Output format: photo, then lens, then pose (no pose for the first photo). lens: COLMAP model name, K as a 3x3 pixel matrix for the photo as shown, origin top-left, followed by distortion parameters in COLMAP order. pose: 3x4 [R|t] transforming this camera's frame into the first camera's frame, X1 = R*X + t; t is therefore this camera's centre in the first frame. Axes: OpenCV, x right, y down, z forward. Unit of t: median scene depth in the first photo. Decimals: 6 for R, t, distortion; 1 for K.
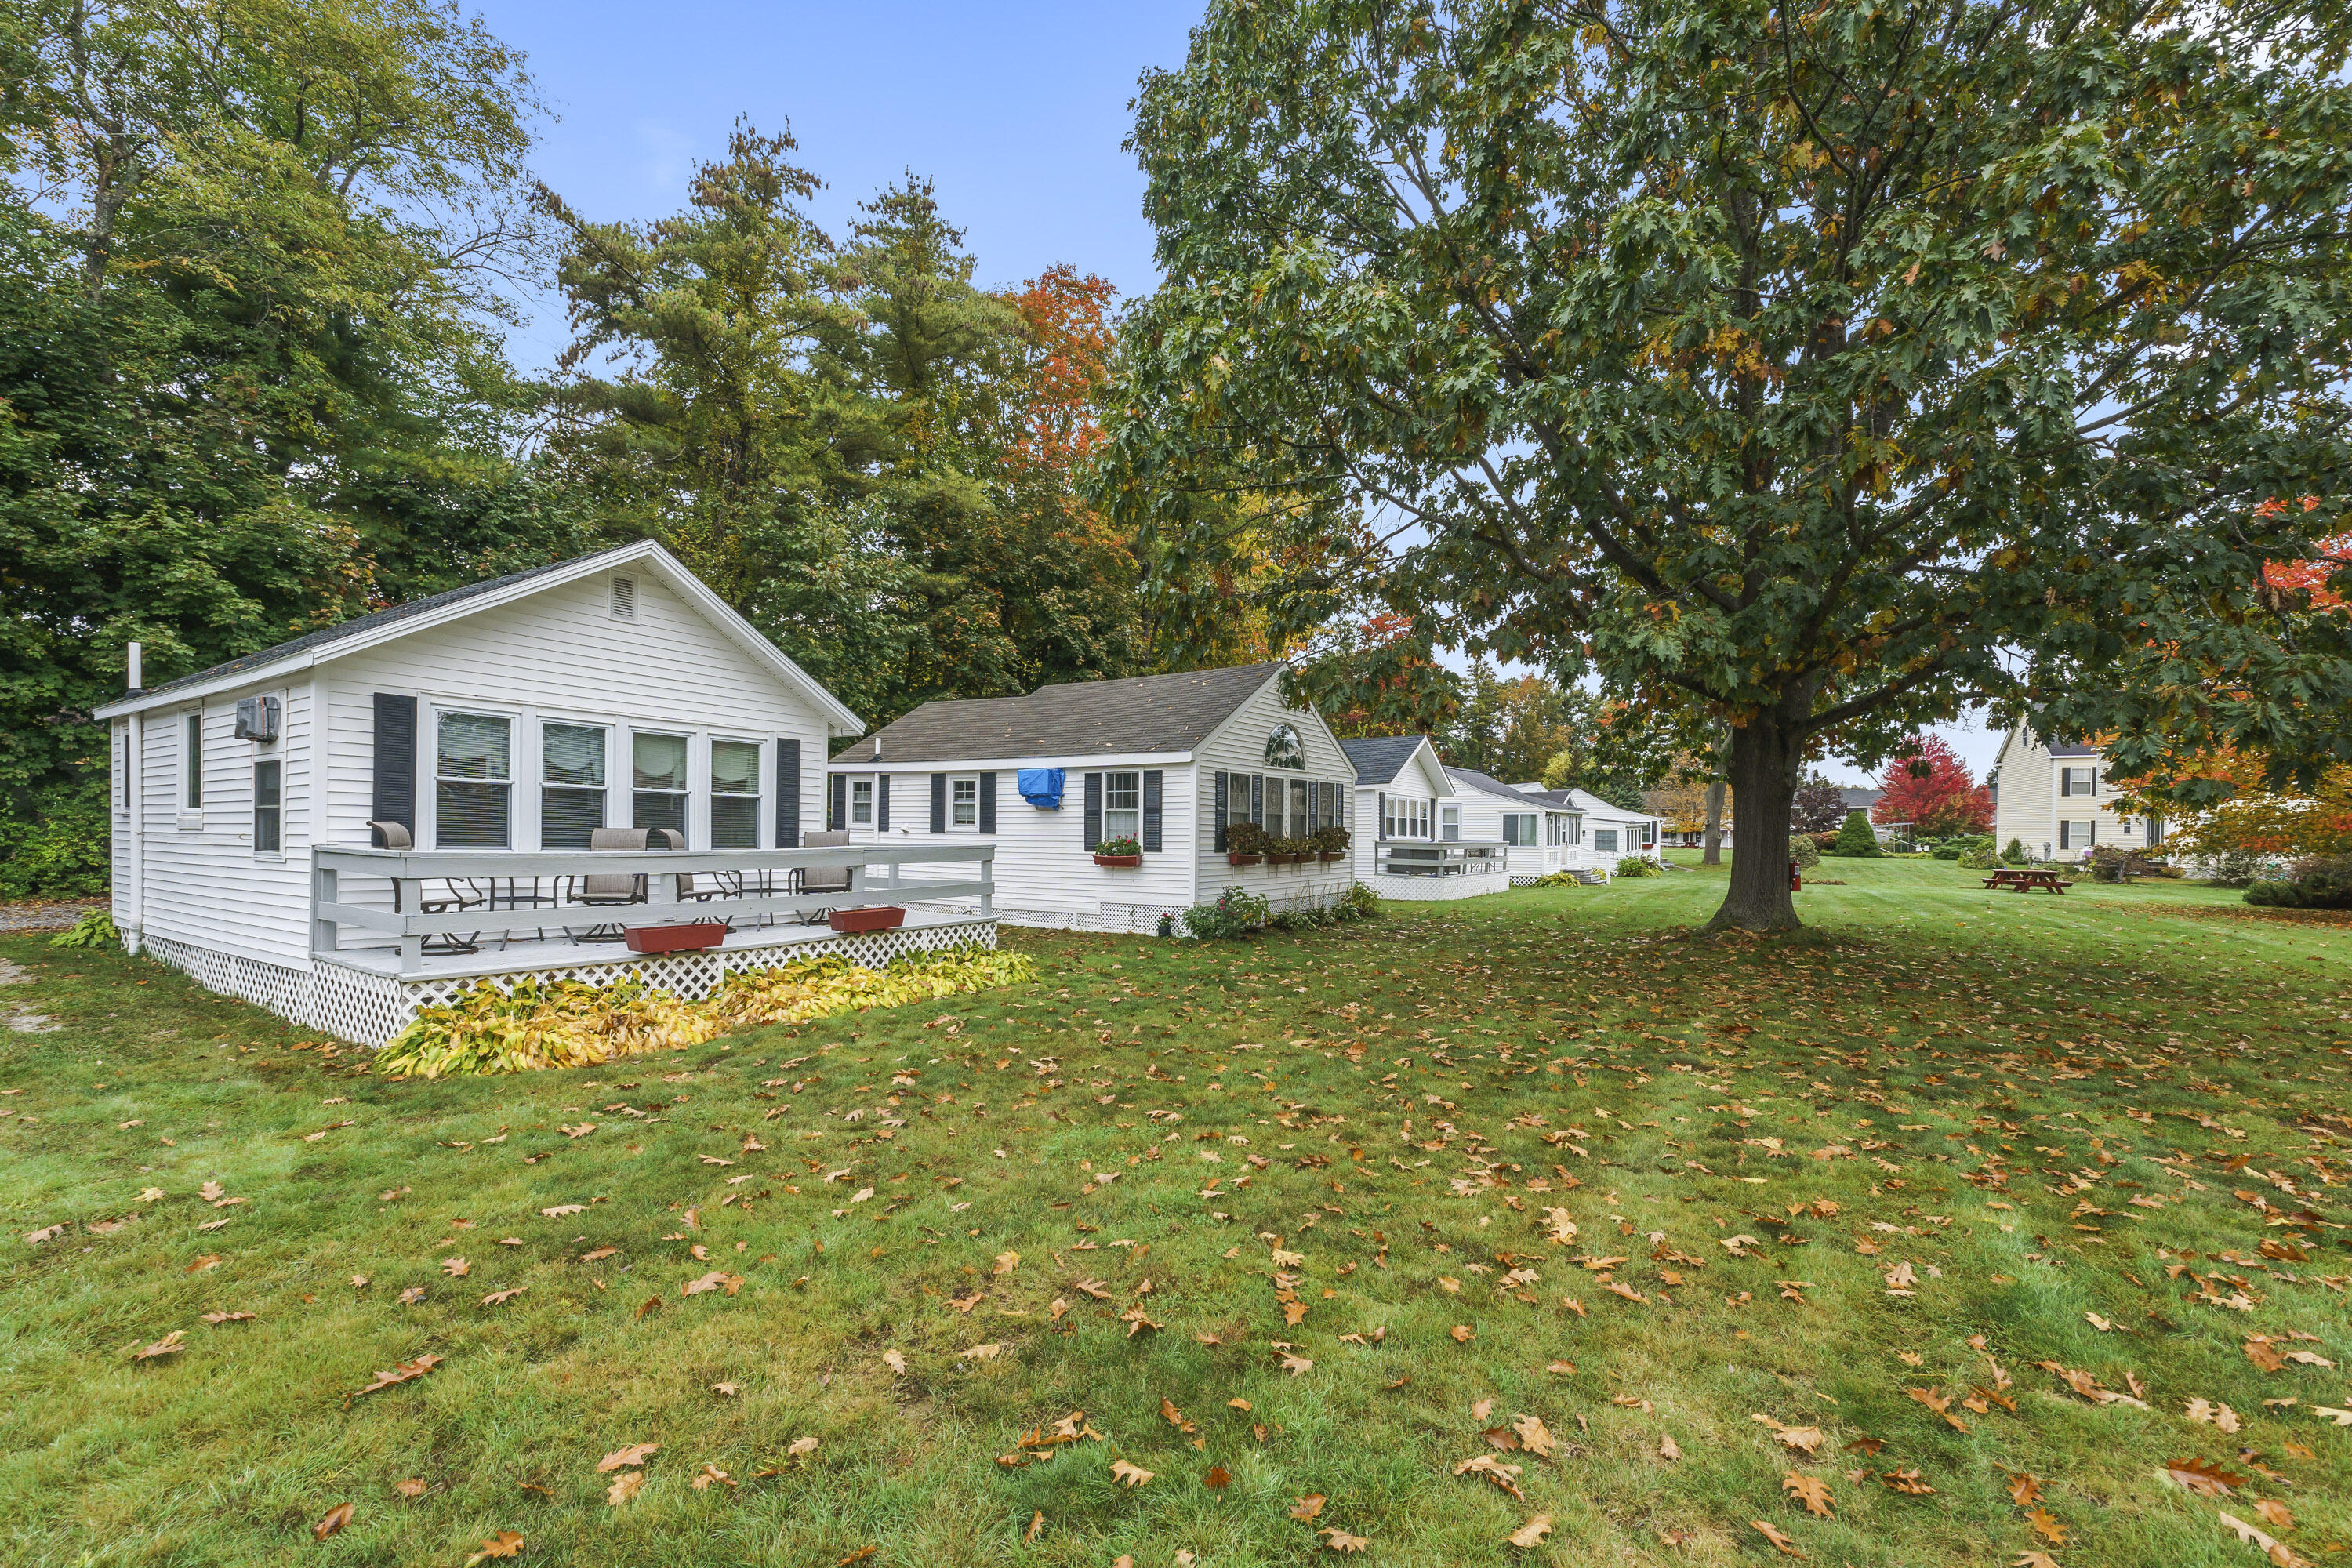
lens RADIAL K [[961.4, 0, 1171.8], [0, 961.4, 837.3], [0, 0, 1]] dist [-0.000843, 0.000012]
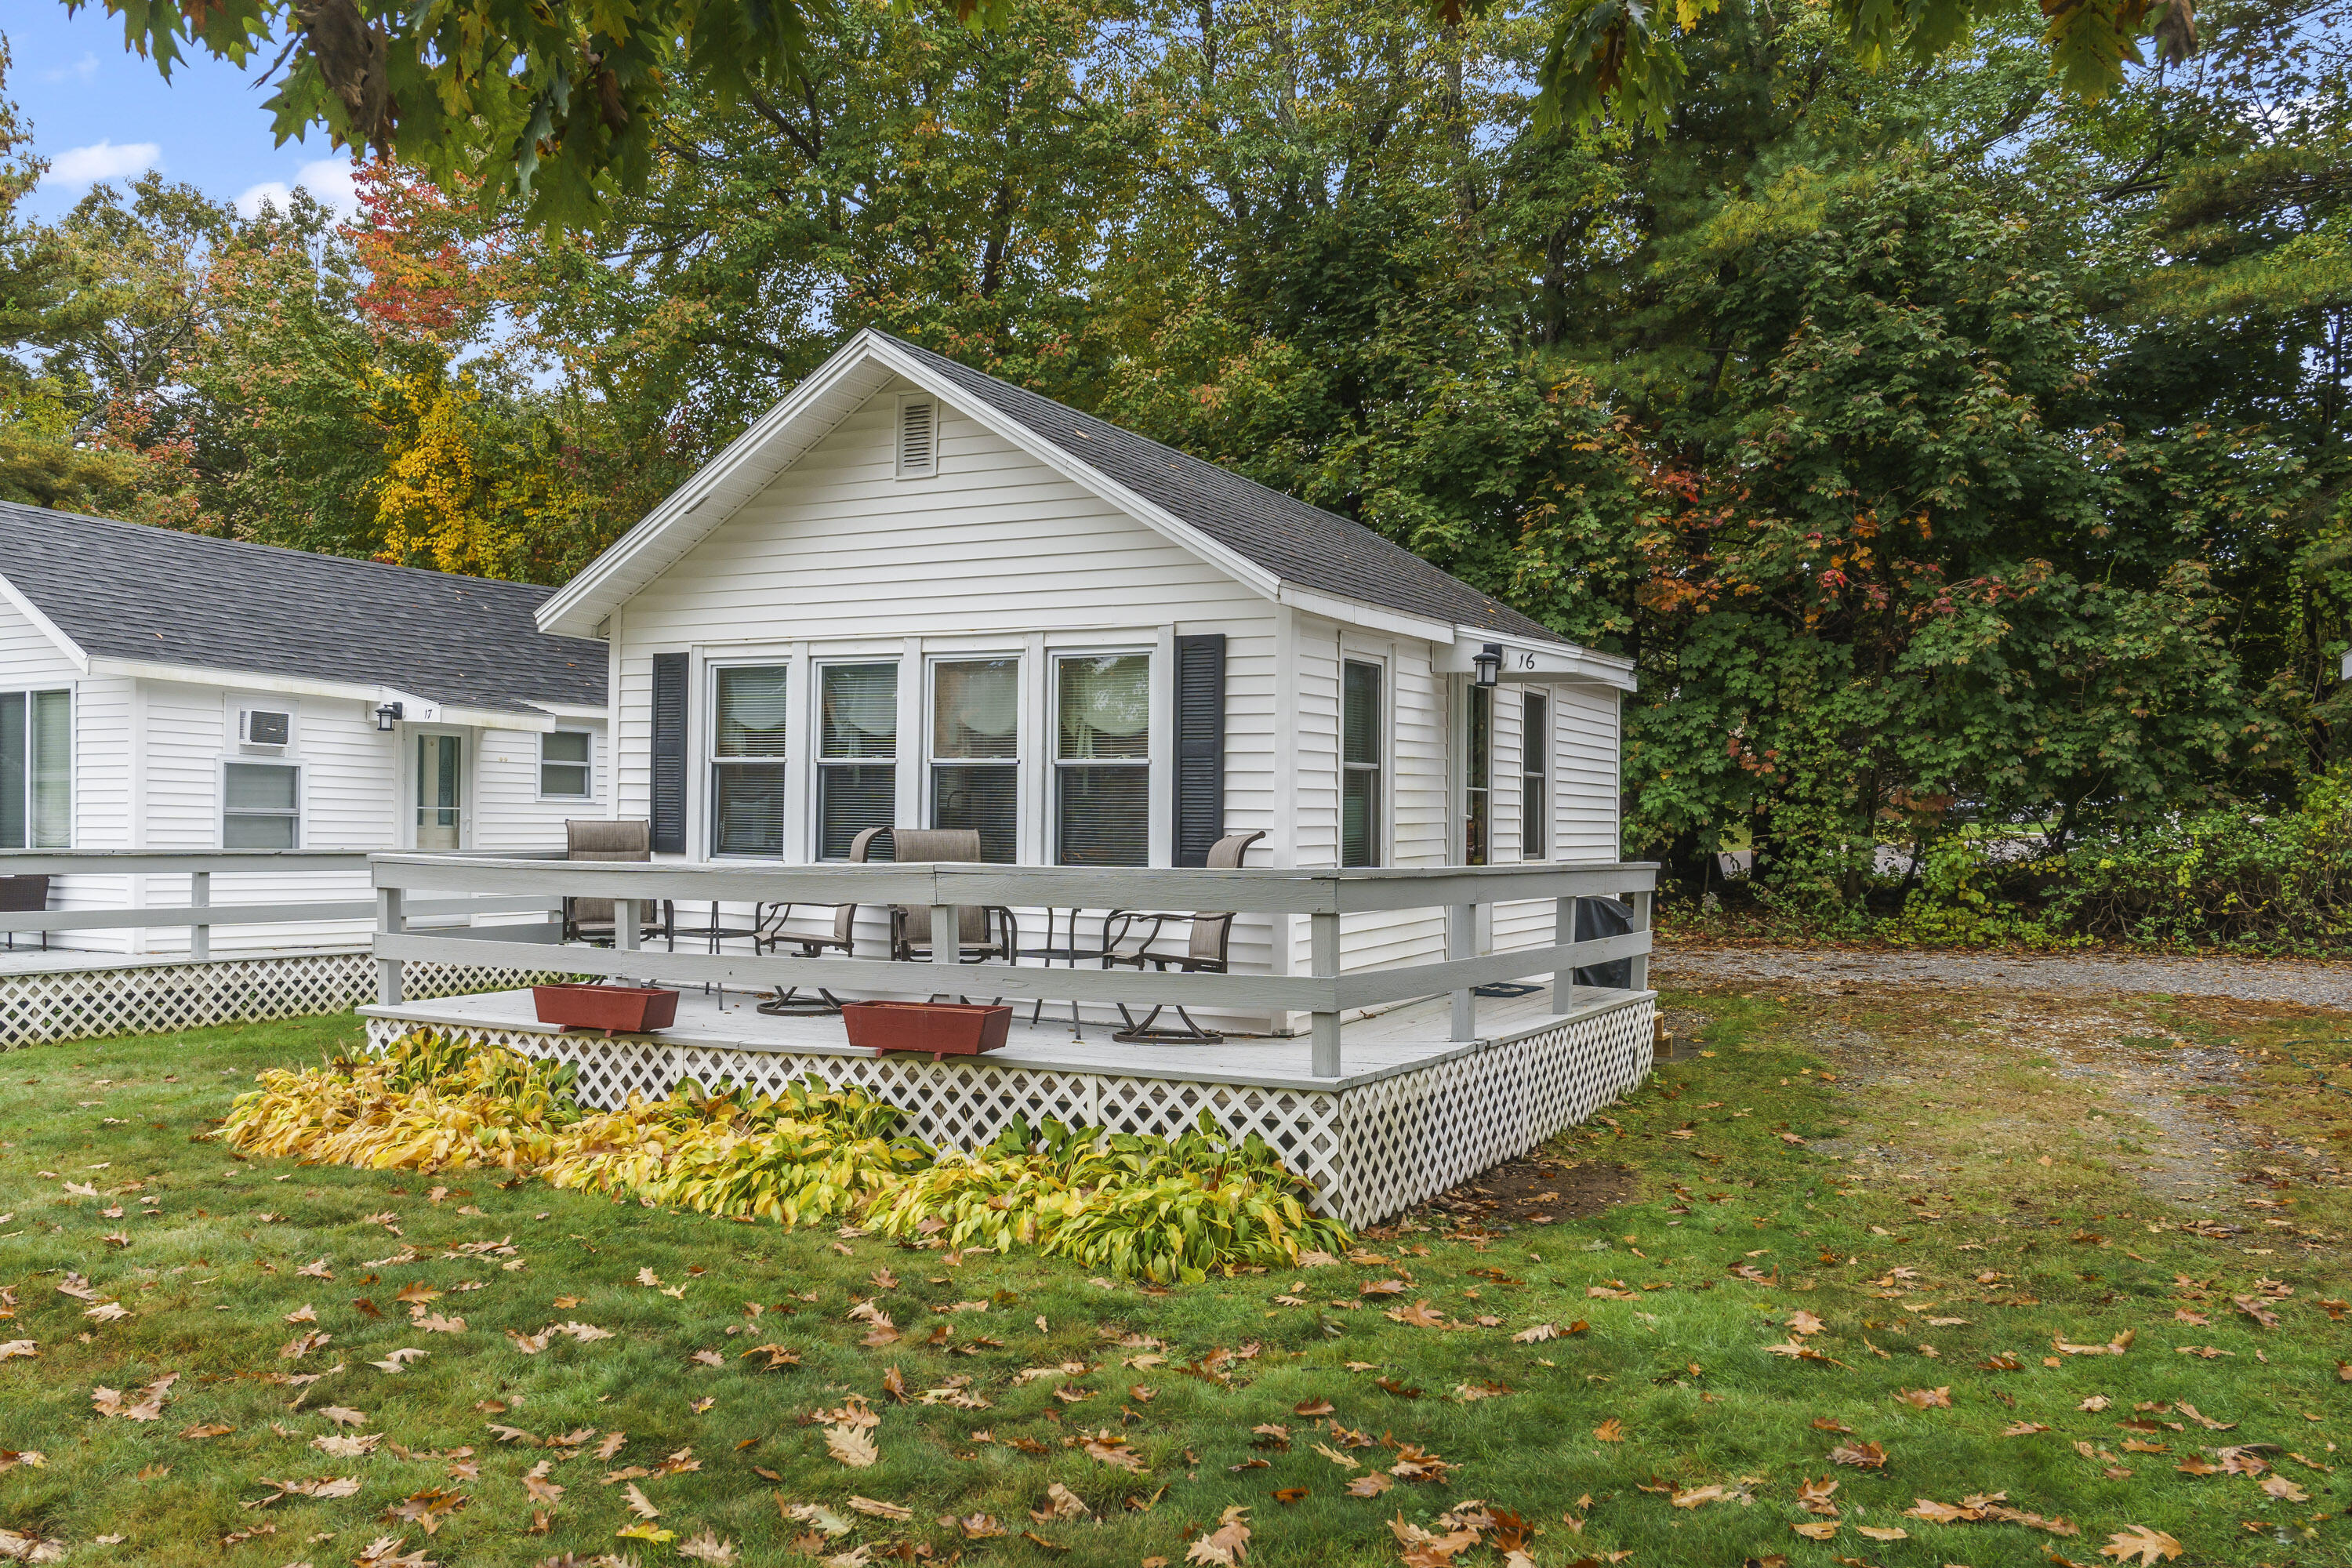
lens RADIAL K [[1893.9, 0, 1176.0], [0, 1893.9, 784.0], [0, 0, 1]] dist [0.004387, 0.001497]
pose [[0.063417, -0.036187, -0.997331, 0.566936], [-0.012853, 0.999230, -0.037073, 0.003897], [0.997904, 0.015170, 0.062903, 1.047813]]
